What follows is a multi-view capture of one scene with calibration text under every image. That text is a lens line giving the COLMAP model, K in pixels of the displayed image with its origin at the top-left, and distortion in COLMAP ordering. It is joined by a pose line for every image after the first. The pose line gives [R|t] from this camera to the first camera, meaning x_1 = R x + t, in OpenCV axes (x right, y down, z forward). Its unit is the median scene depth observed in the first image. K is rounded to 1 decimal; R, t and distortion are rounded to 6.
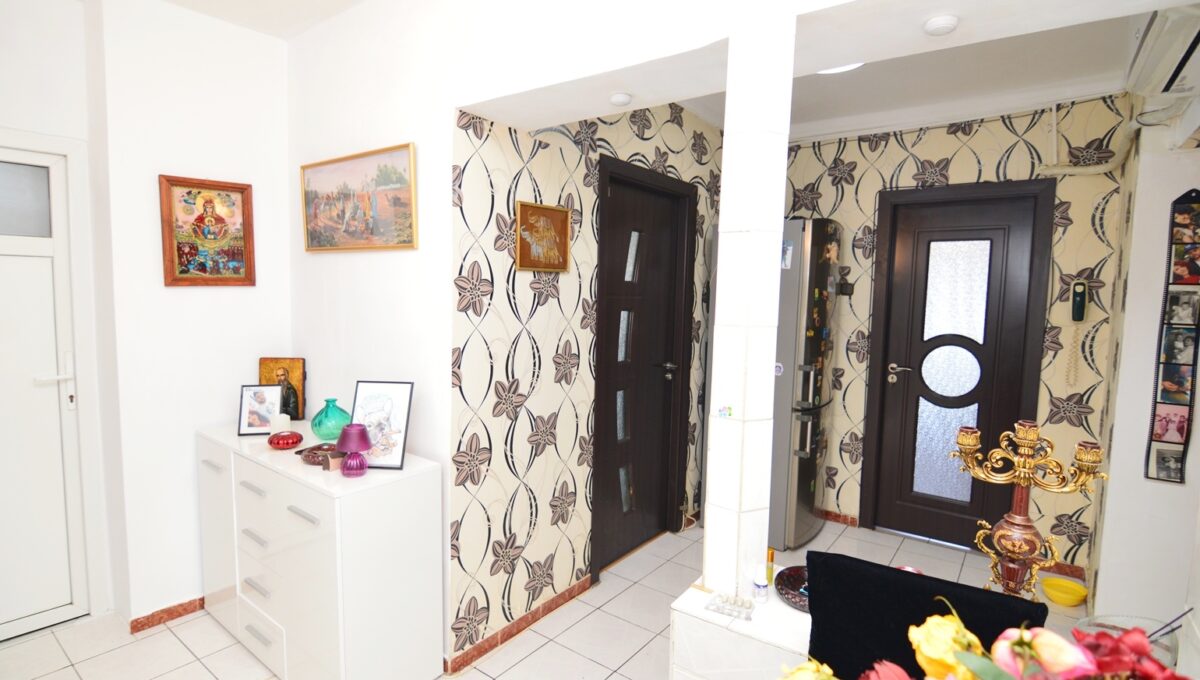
lens RADIAL K [[587.5, 0, 596.3], [0, 587.5, 337.3], [0, 0, 1]] dist [-0.010621, -0.007960]
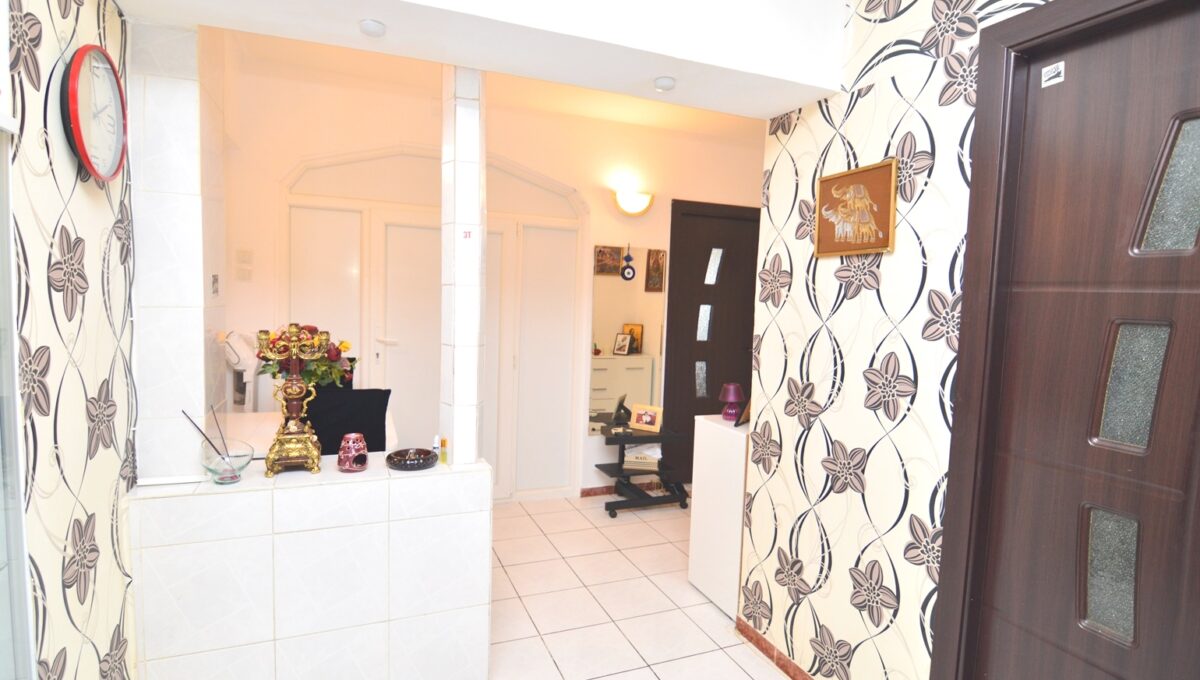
lens RADIAL K [[587.5, 0, 591.2], [0, 587.5, 337.6], [0, 0, 1]] dist [-0.010621, -0.007960]
pose [[-0.513767, 0.018580, -0.857728, 0.727256], [-0.114972, 0.989256, 0.090295, -0.033935], [0.850191, 0.145006, -0.506111, 1.082823]]
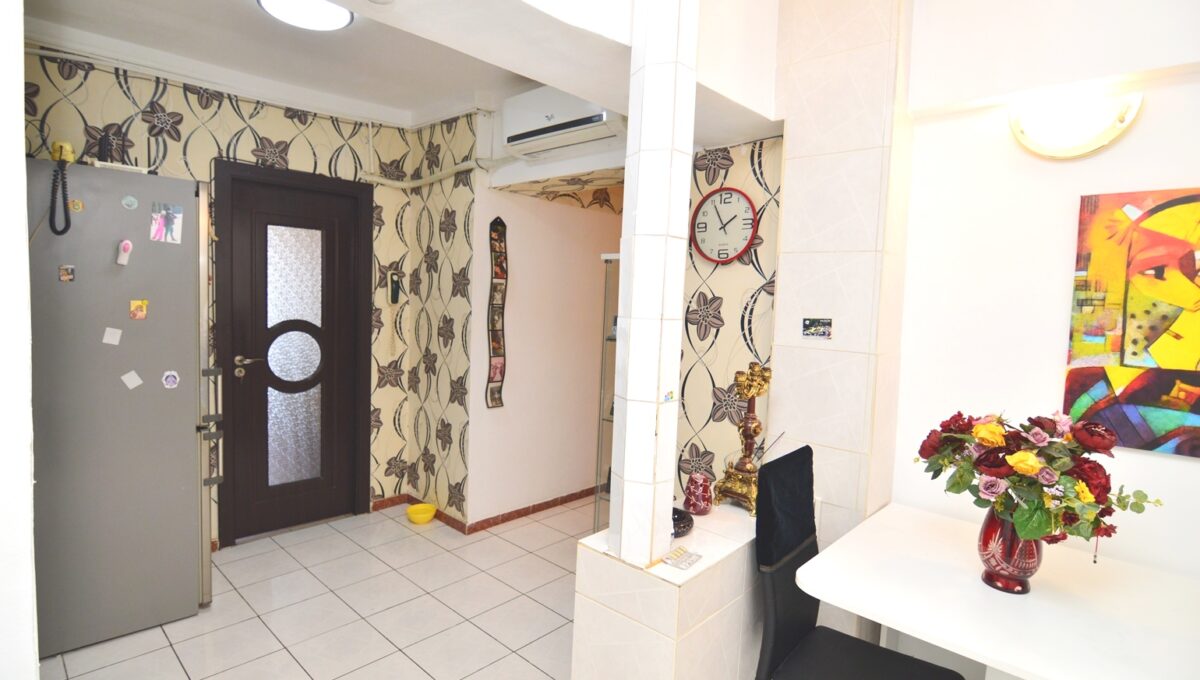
lens RADIAL K [[587.5, 0, 593.3], [0, 587.5, 338.4], [0, 0, 1]] dist [-0.010621, -0.007960]
pose [[0.105377, -0.086325, 0.990678, -0.464218], [0.046419, 0.995566, 0.081814, -0.043006], [-0.993348, 0.037365, 0.108916, 0.513852]]
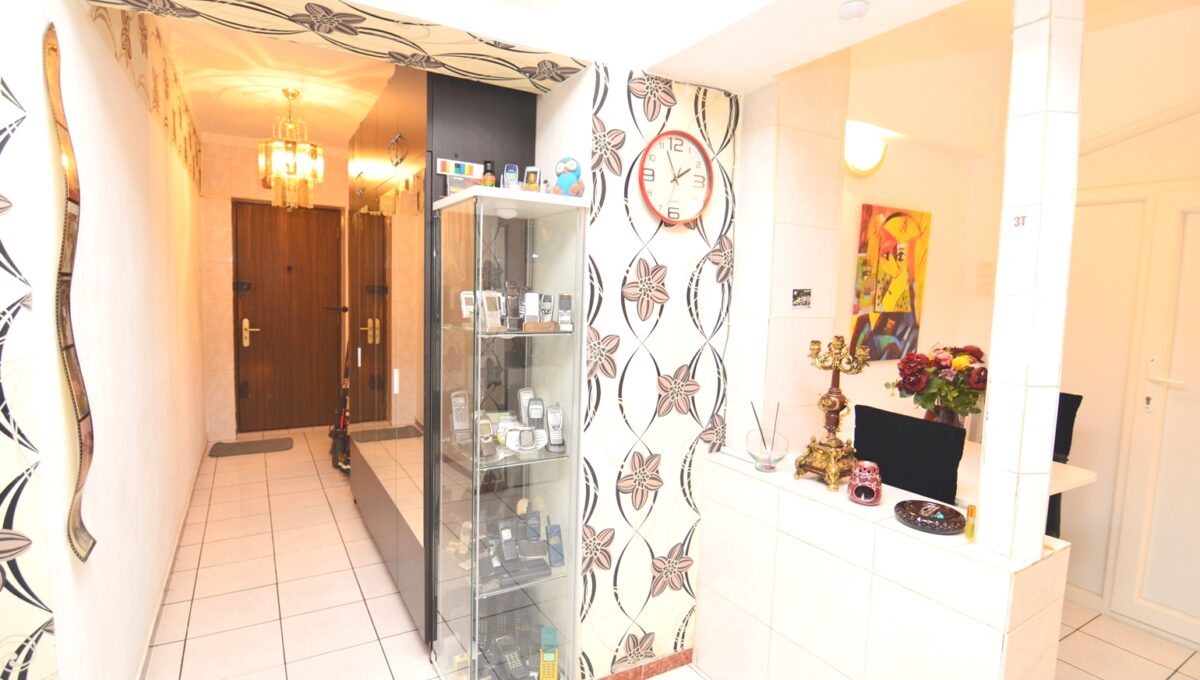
lens RADIAL K [[587.5, 0, 592.8], [0, 587.5, 339.9], [0, 0, 1]] dist [-0.010621, -0.007960]
pose [[-0.923765, -0.081139, 0.374267, 0.298063], [-0.017271, 0.985130, 0.170942, -0.056971], [-0.382571, 0.151447, -0.911429, 1.175557]]
